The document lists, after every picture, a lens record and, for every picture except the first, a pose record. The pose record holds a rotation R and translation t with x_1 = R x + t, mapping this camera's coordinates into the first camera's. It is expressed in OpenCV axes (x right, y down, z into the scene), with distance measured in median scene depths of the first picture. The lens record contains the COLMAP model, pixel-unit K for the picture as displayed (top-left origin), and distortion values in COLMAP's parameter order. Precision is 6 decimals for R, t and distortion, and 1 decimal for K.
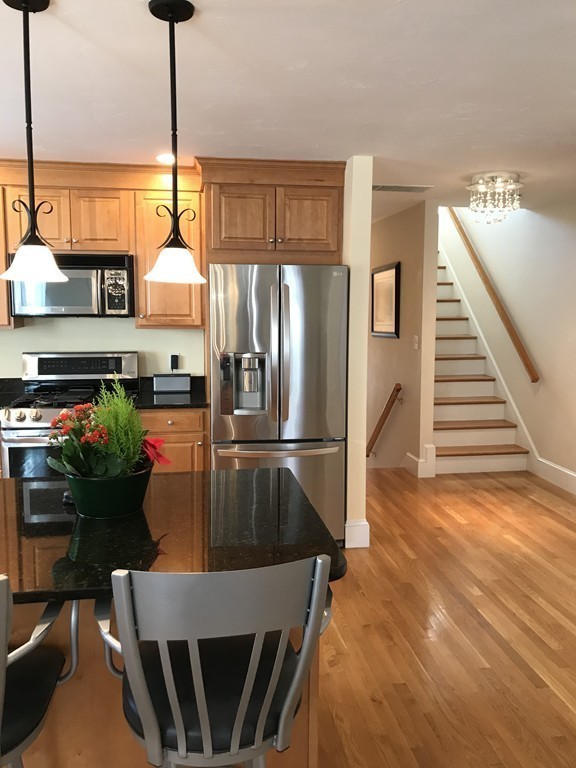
lens RADIAL K [[638.6, 0, 293.9], [0, 638.6, 382.9], [0, 0, 1]] dist [0.018224, -0.016673]
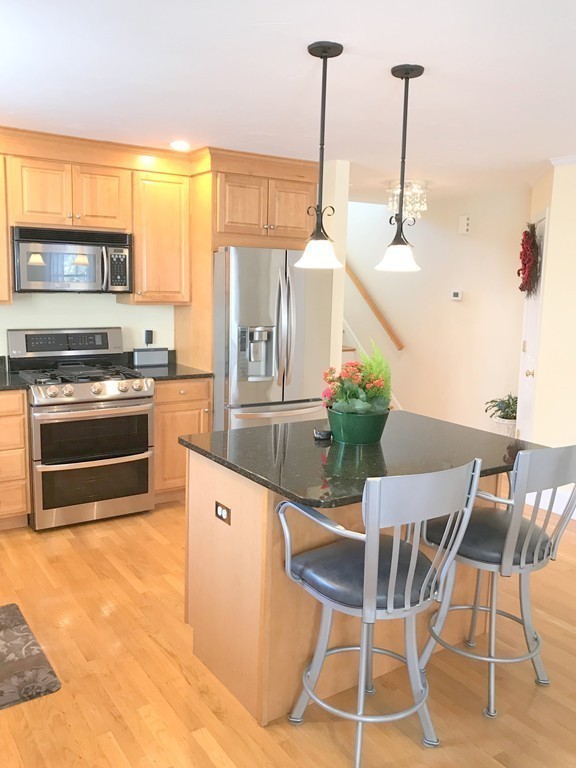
lens RADIAL K [[638.6, 0, 294.2], [0, 638.6, 386.6], [0, 0, 1]] dist [0.018224, -0.016673]
pose [[0.915252, -0.046961, 0.400135, -0.448286], [0.030380, 0.998400, 0.047685, 0.006541], [-0.401734, -0.031488, 0.915215, -0.063016]]
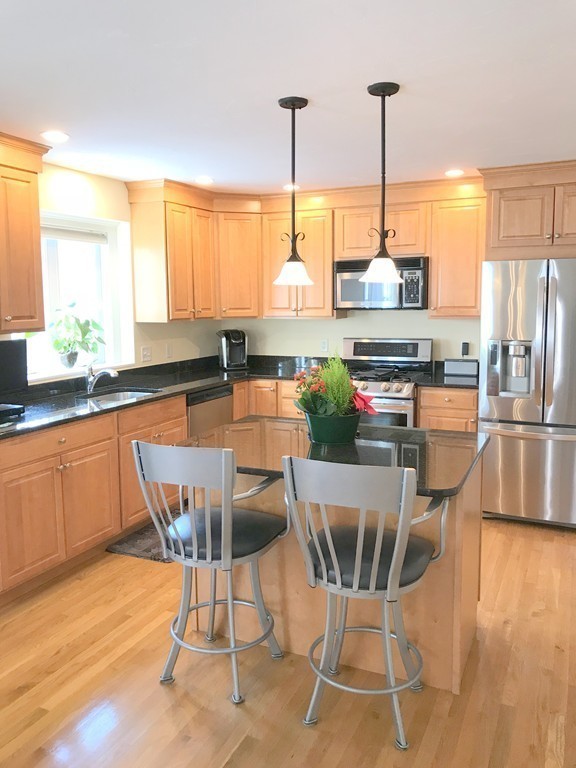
lens RADIAL K [[638.6, 0, 290.7], [0, 638.6, 377.6], [0, 0, 1]] dist [0.018224, -0.016673]
pose [[0.834634, 0.053541, -0.548197, 0.202984], [-0.053179, 0.998448, 0.016550, 0.017715], [0.548232, 0.015339, 0.836185, -0.127899]]
